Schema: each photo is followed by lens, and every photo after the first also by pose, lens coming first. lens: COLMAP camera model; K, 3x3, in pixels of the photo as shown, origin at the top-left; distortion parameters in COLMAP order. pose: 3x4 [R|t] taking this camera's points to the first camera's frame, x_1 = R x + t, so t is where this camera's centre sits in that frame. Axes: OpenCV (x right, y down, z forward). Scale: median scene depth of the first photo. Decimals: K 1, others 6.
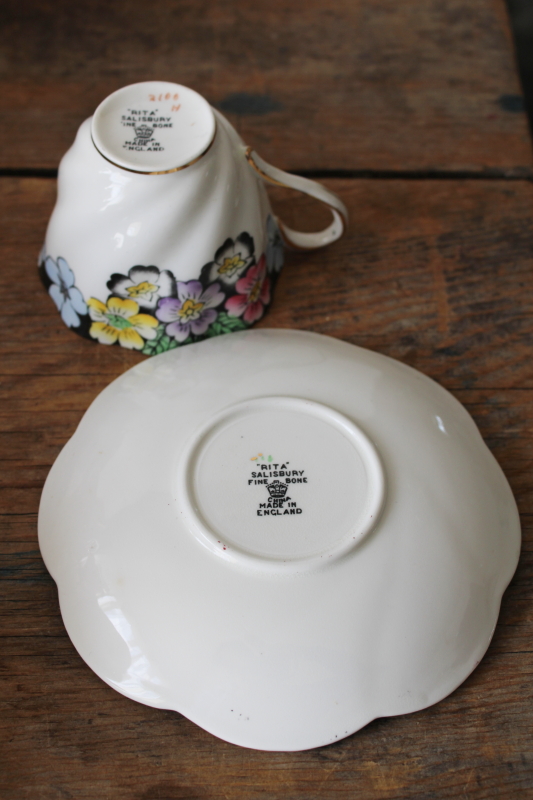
lens RADIAL K [[1284.8, 0, 255.4], [0, 1284.8, 399.1], [0, 0, 1]] dist [-0.047600, 0.052728]
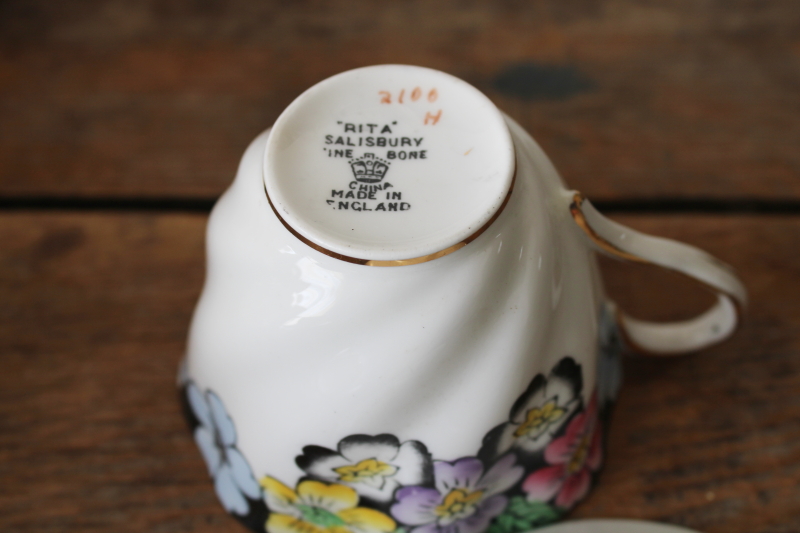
lens RADIAL K [[1260.4, 0, 400.0], [0, 1260.4, 266.5], [0, 0, 1]] dist [-0.046559, 0.067964]
pose [[0.998384, 0.000132, -0.056835, -0.044896], [-0.002332, 0.999250, -0.038654, -0.143704], [0.056787, 0.038724, 0.997635, 0.488656]]
